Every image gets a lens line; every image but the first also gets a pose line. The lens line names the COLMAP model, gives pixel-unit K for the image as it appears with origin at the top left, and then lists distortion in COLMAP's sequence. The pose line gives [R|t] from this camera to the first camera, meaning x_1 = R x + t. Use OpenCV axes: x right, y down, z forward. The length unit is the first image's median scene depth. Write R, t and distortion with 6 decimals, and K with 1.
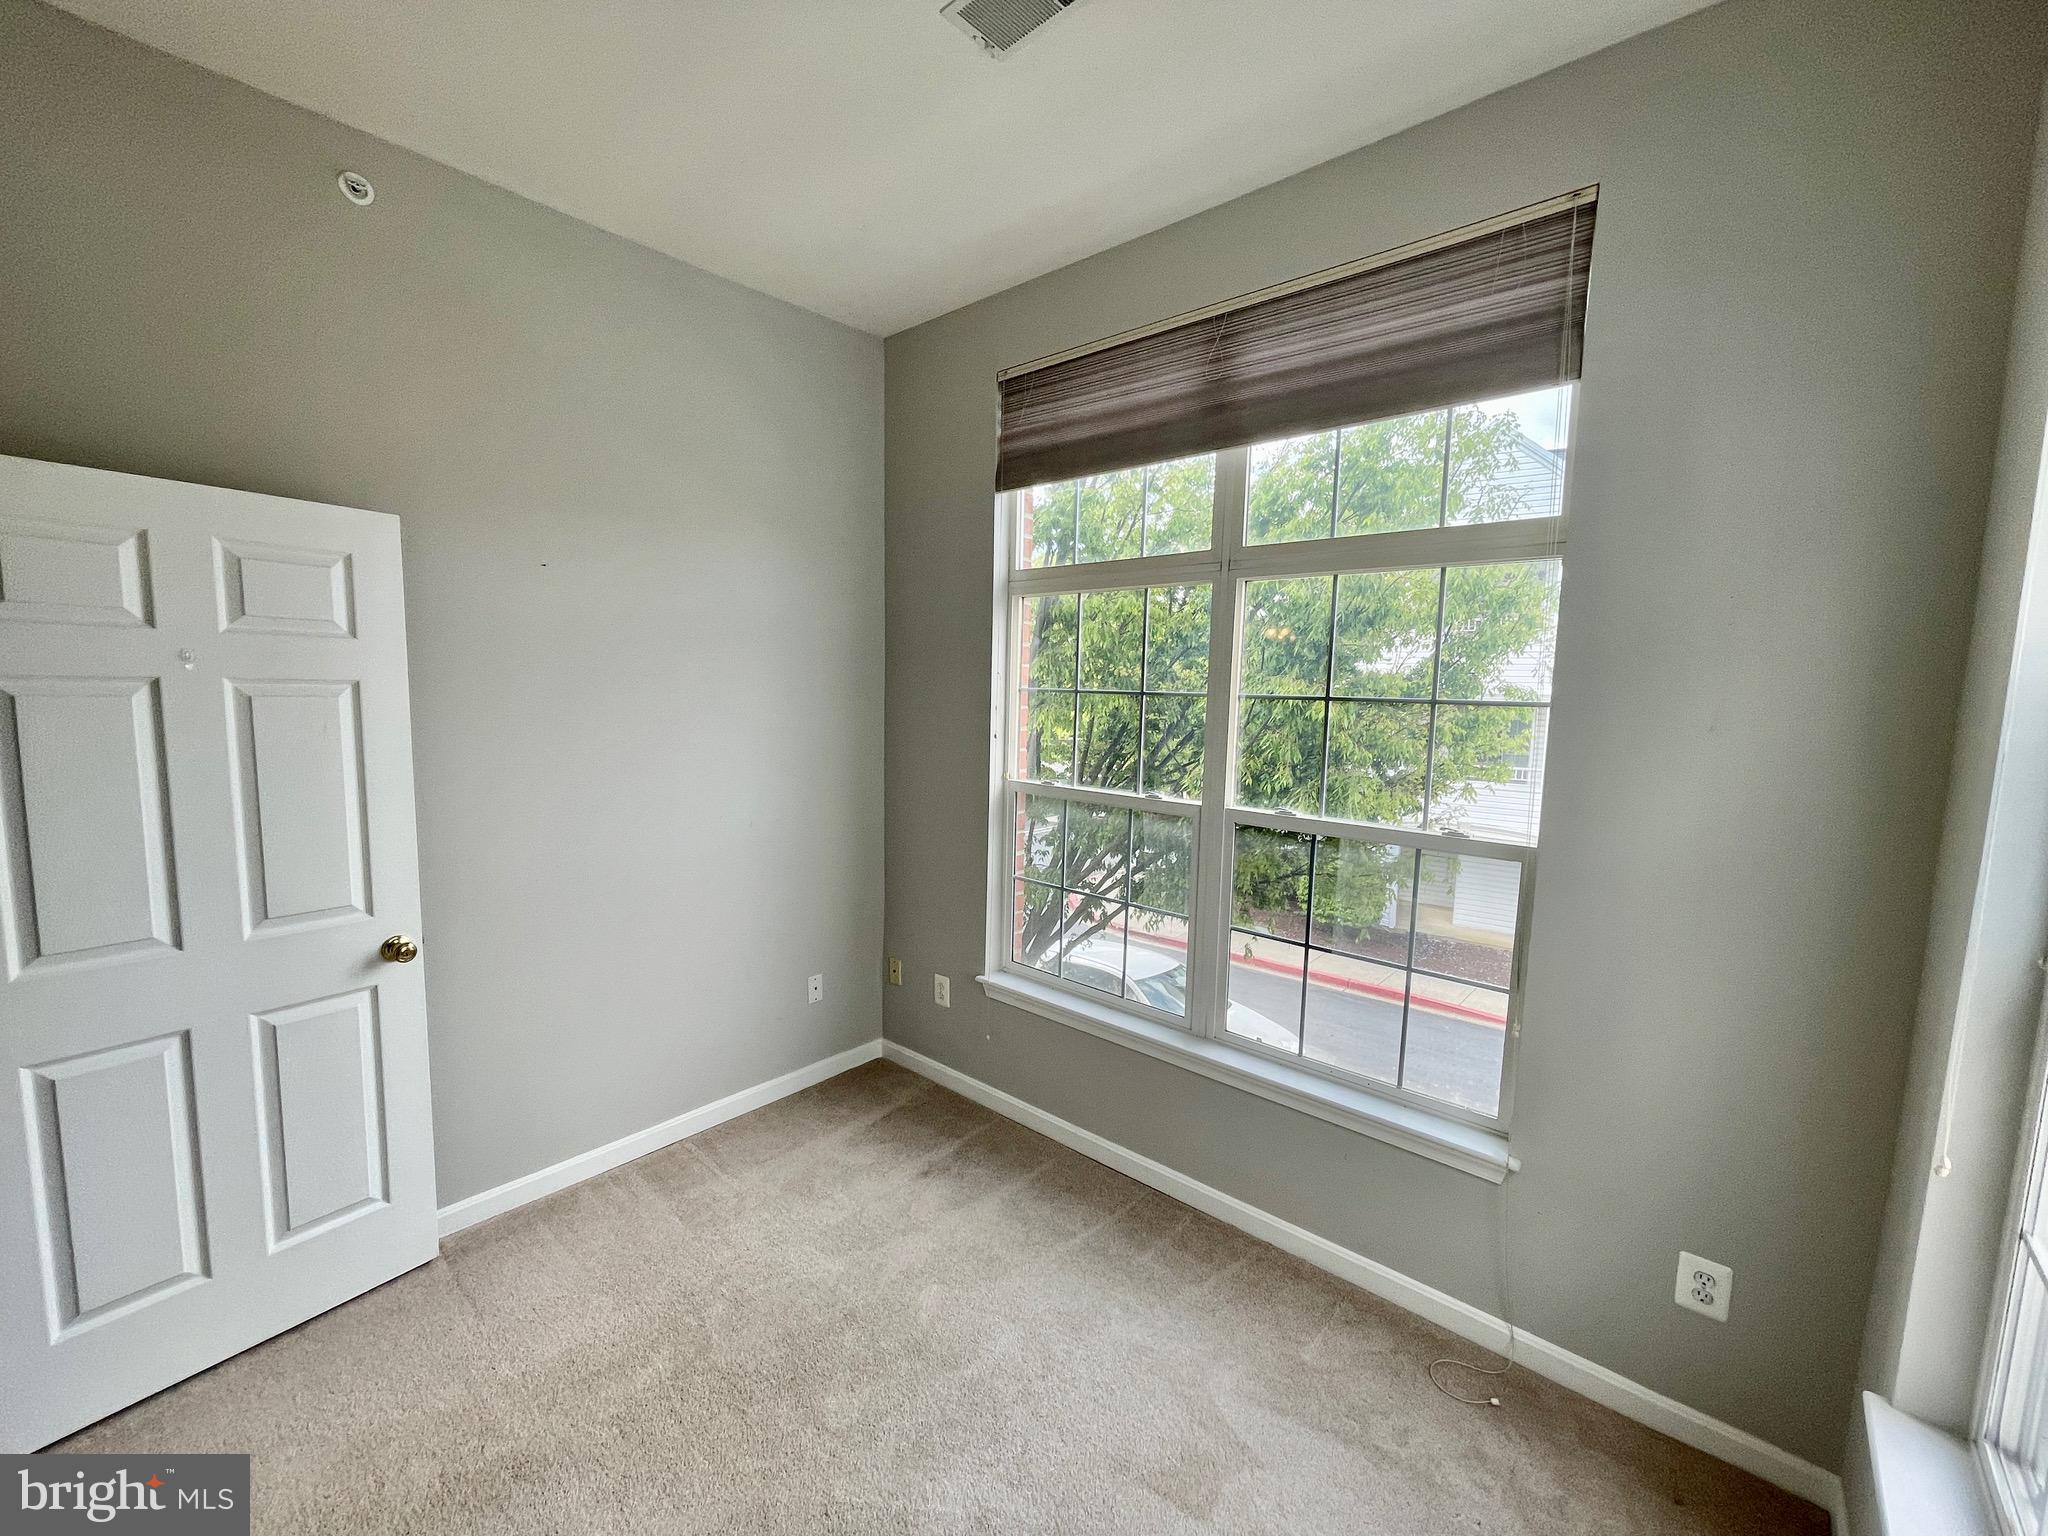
lens RADIAL K [[824.2, 0, 1016.2], [0, 824.2, 768.9], [0, 0, 1]] dist [0.002008, 0.000243]
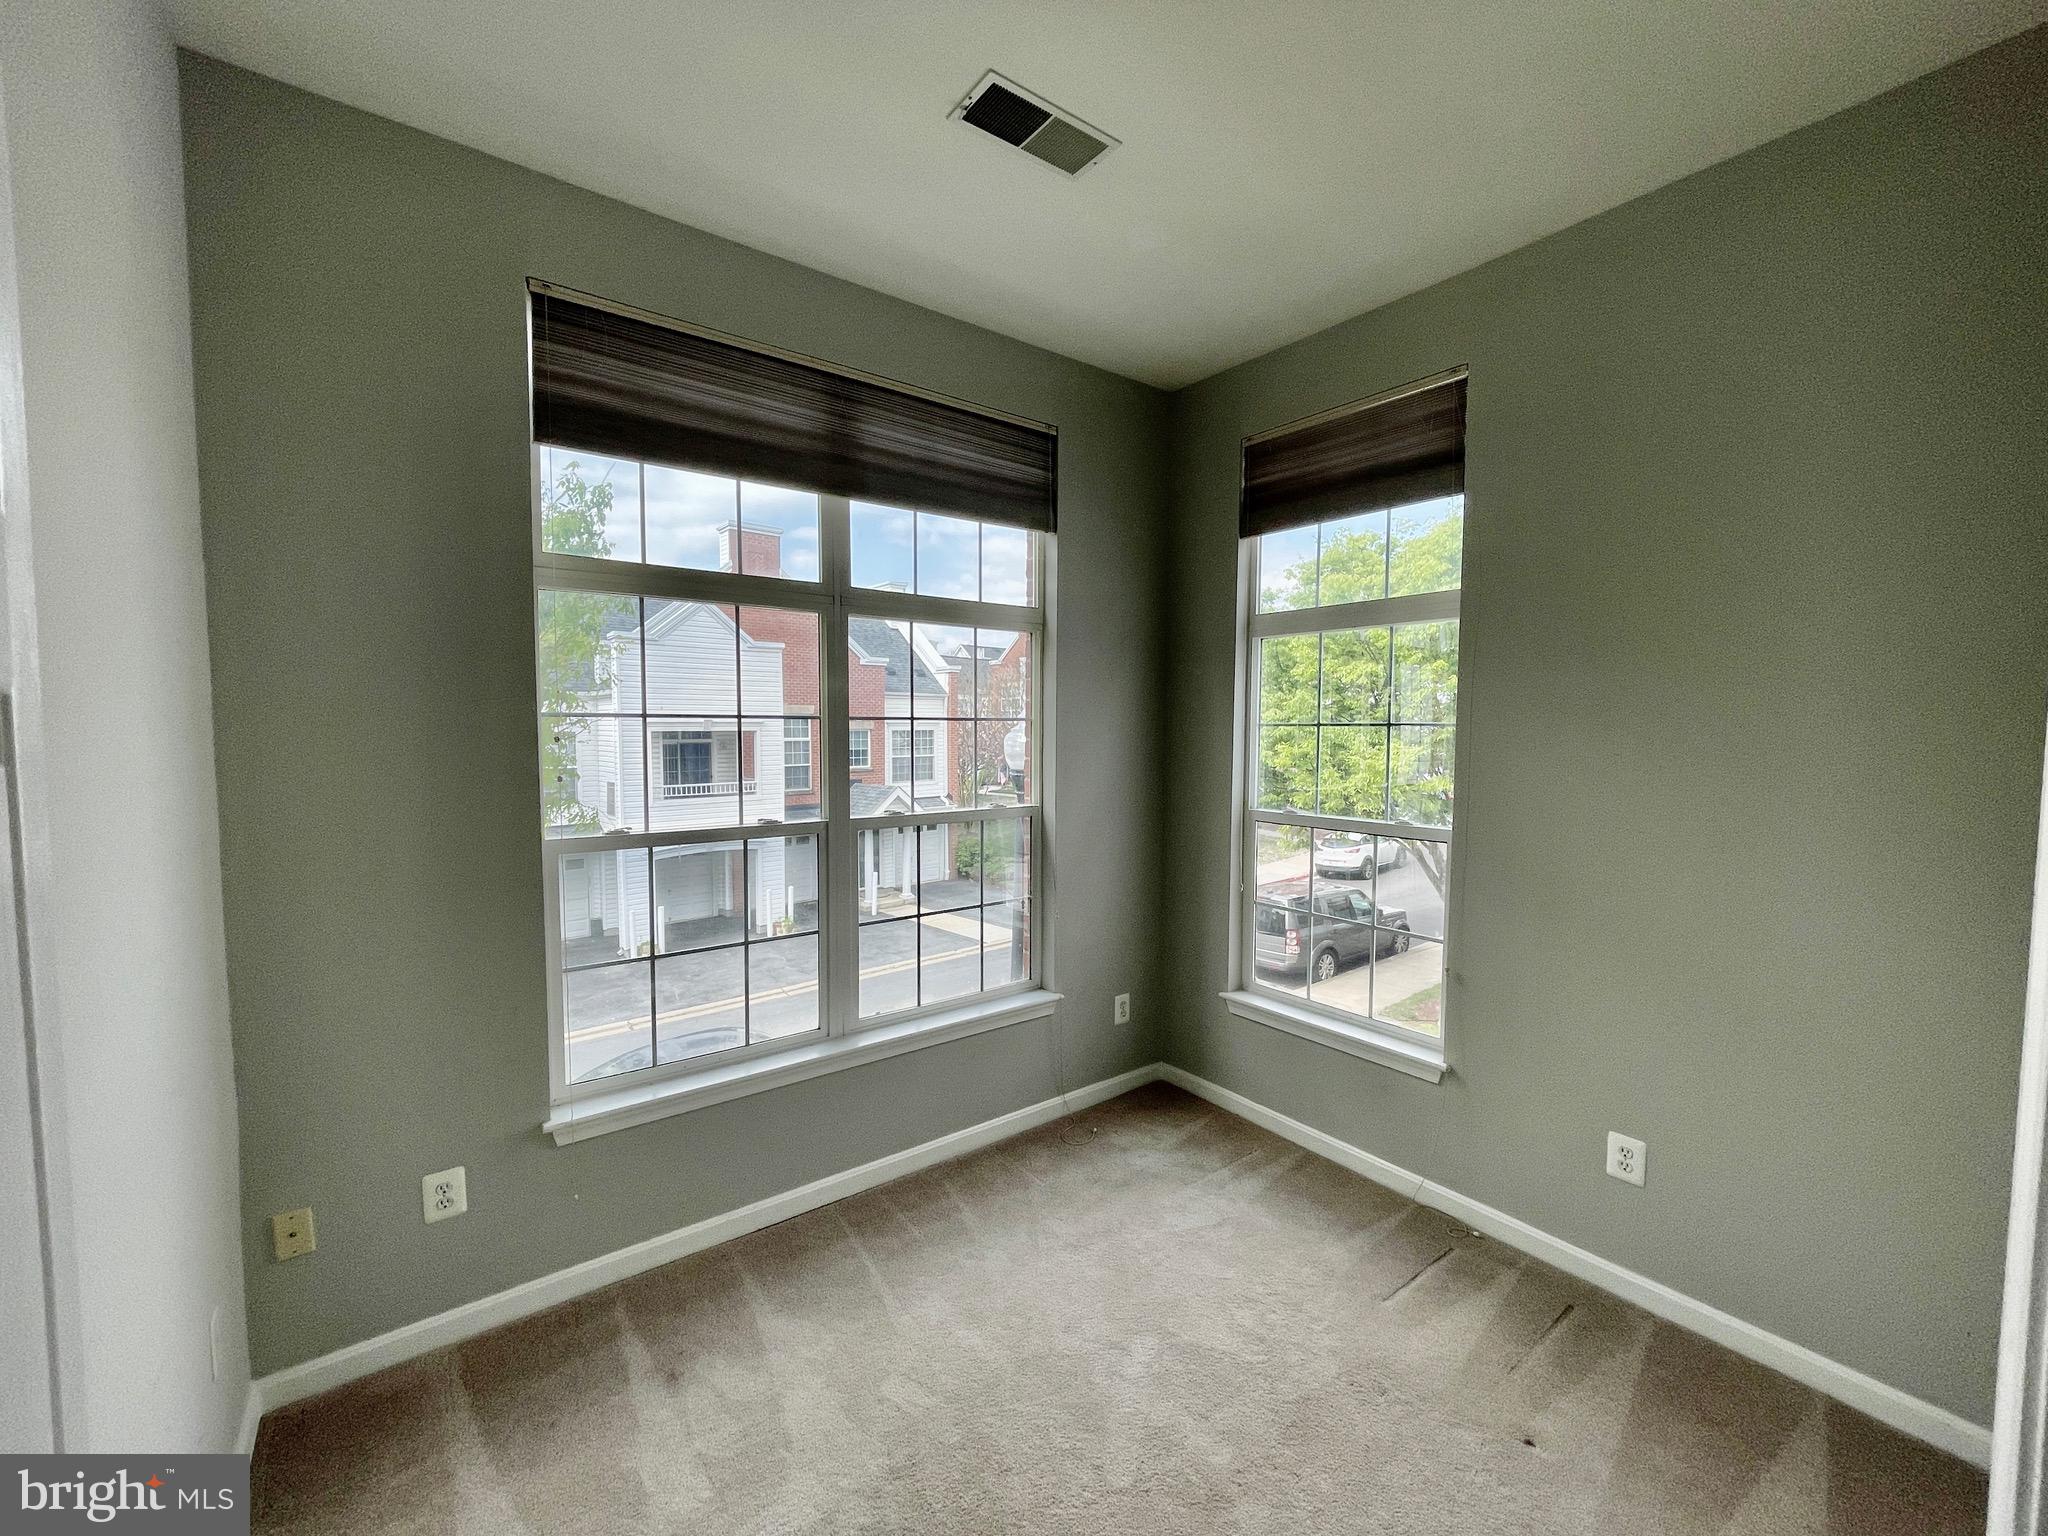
lens RADIAL K [[824.2, 0, 1016.4], [0, 824.2, 772.8], [0, 0, 1]] dist [0.002008, 0.000243]
pose [[0.204496, -0.078052, 0.975751, -0.810326], [0.103272, 0.992973, 0.057786, -0.058023], [-0.973404, 0.088951, 0.211120, 0.567416]]
